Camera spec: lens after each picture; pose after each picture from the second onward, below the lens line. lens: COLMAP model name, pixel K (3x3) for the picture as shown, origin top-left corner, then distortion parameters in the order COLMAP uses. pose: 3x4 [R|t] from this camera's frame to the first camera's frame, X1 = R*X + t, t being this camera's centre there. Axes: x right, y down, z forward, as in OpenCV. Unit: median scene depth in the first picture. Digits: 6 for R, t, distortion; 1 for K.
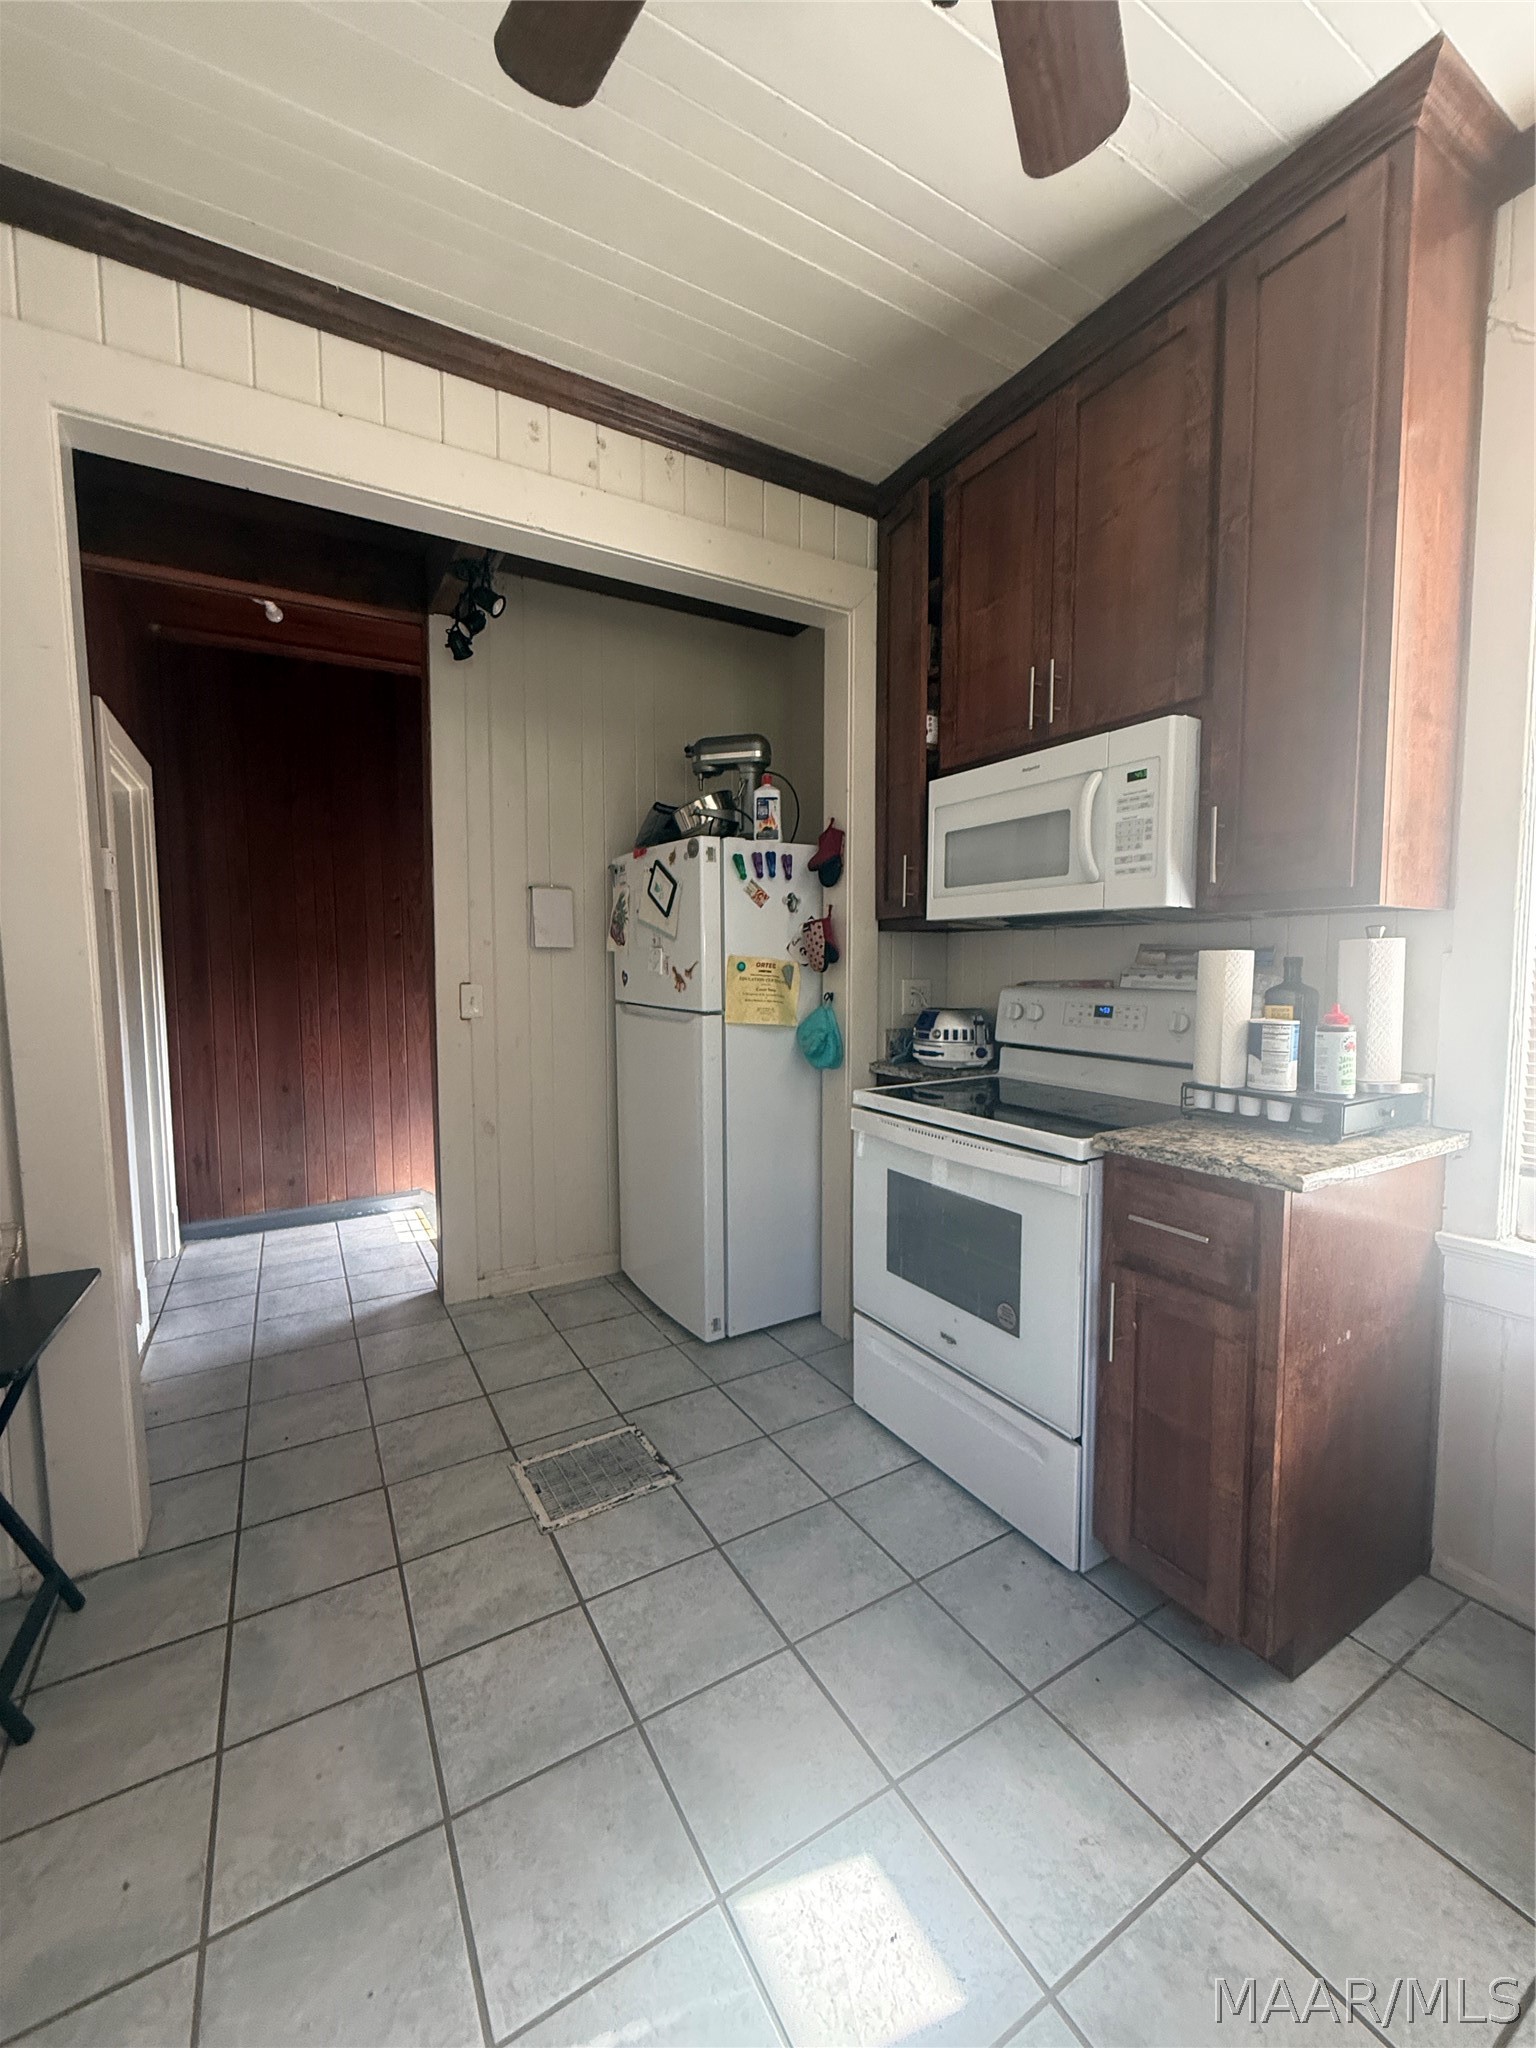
lens RADIAL K [[822.5, 0, 770.1], [0, 822.5, 1023.9], [0, 0, 1]] dist [-0.001454, 0.001836]
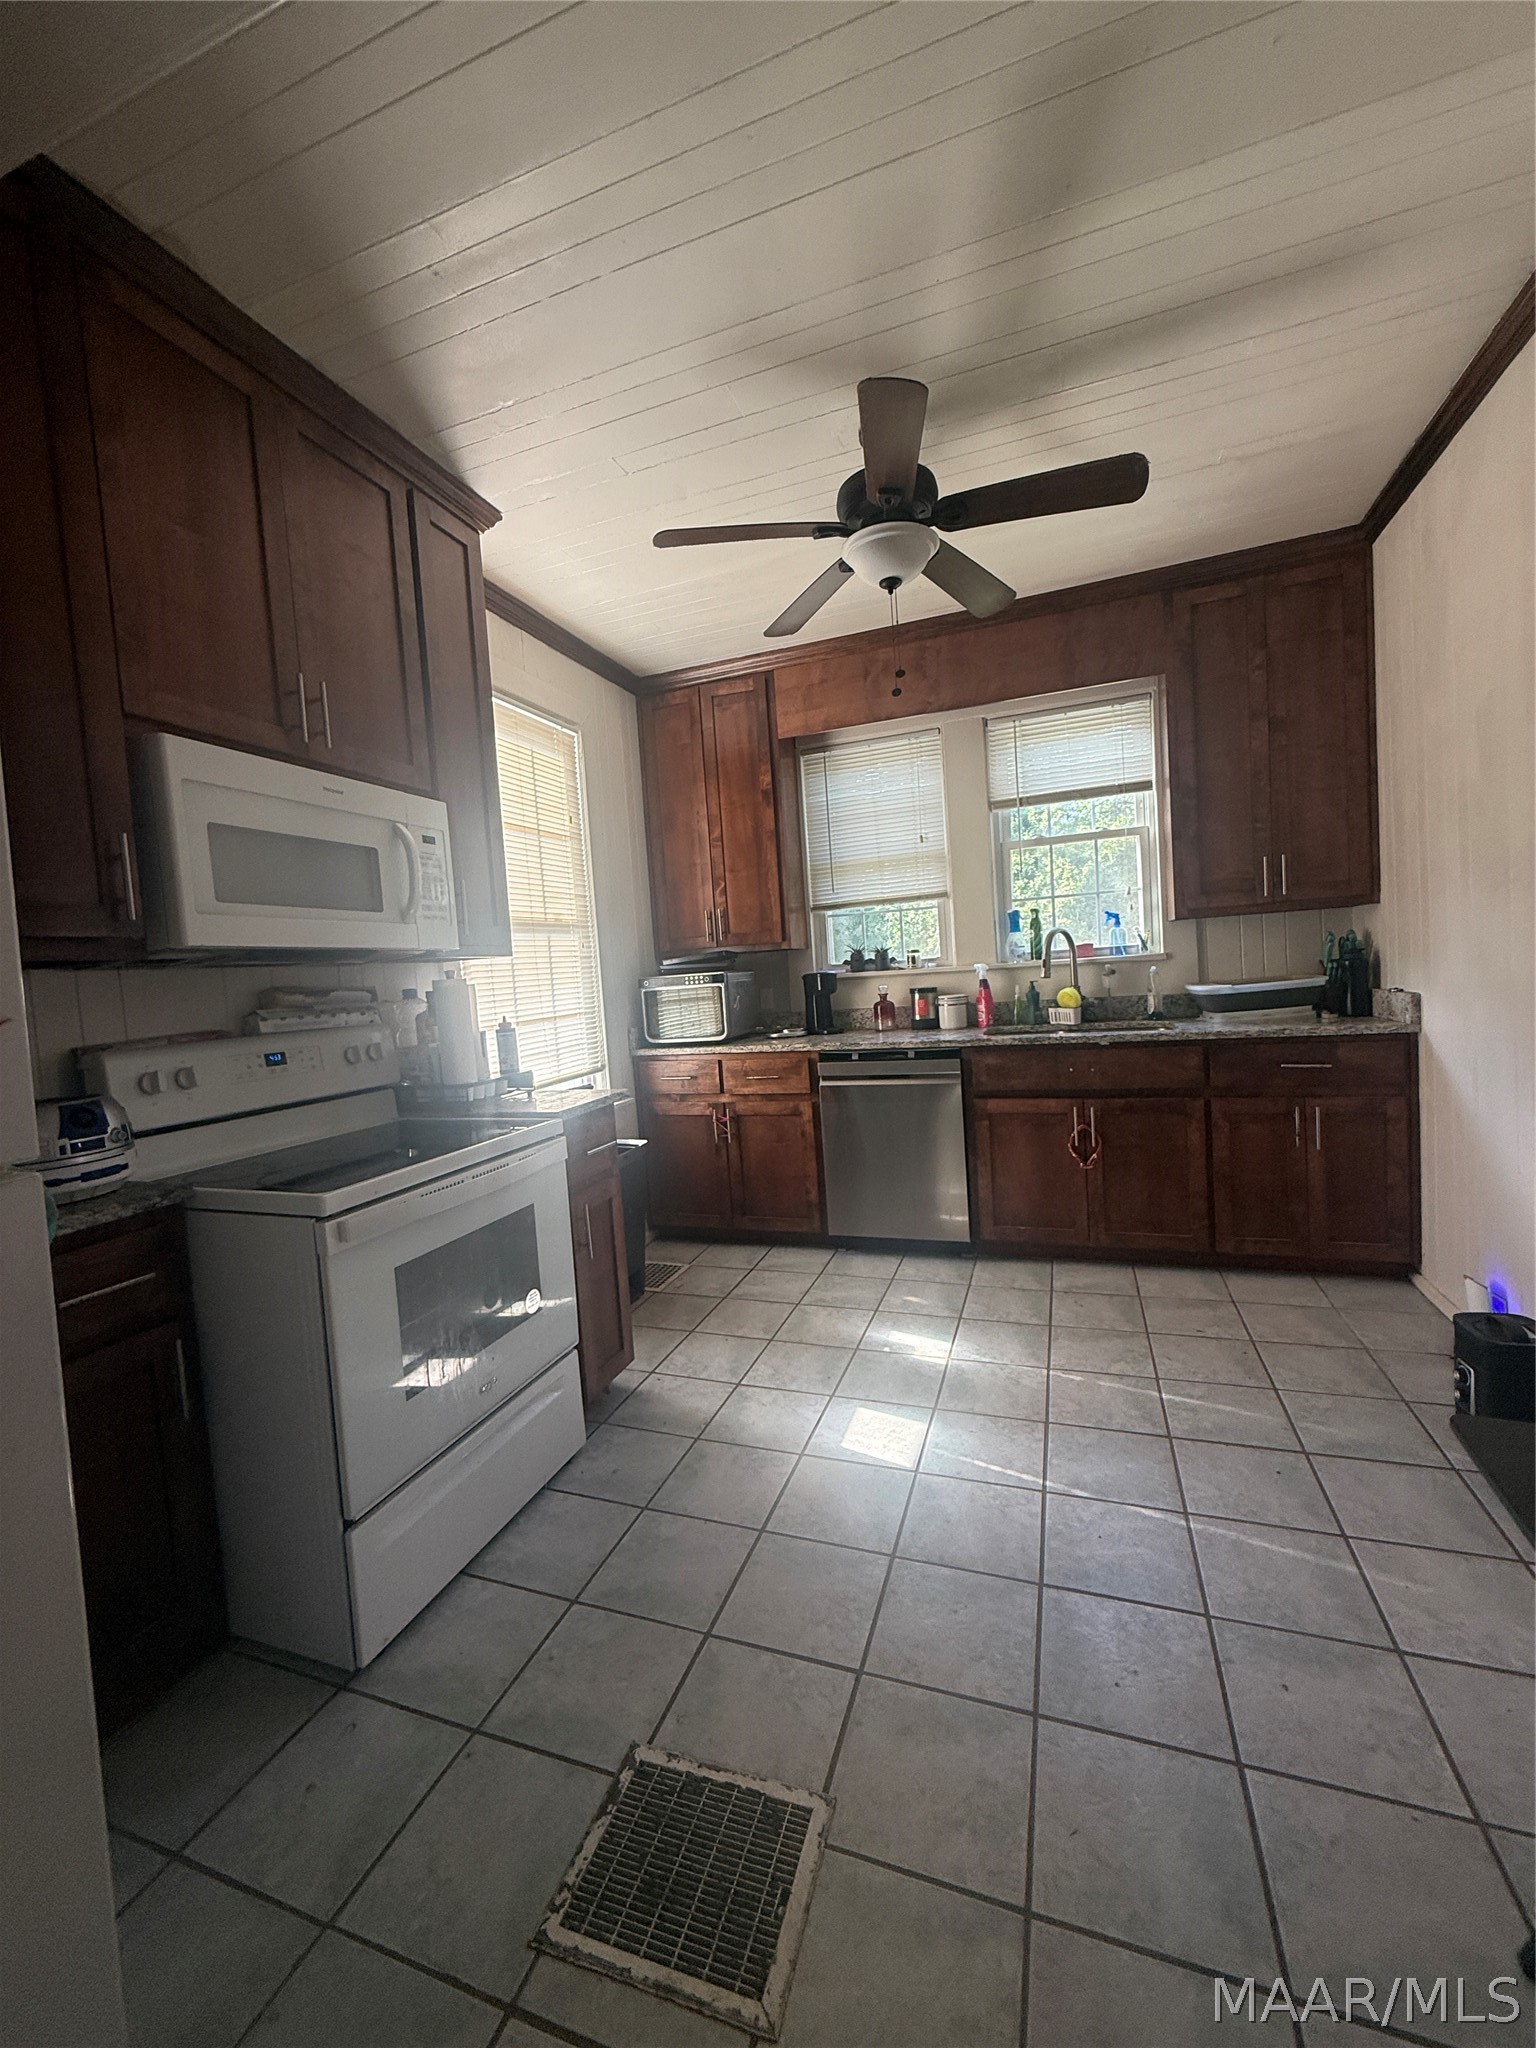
lens RADIAL K [[822.5, 0, 765.0], [0, 822.5, 1017.6], [0, 0, 1]] dist [-0.001454, 0.001836]
pose [[-0.634364, -0.000571, 0.773034, -0.747256], [0.123115, 0.987161, 0.101759, -0.099922], [-0.763167, 0.159724, -0.626150, 1.327456]]
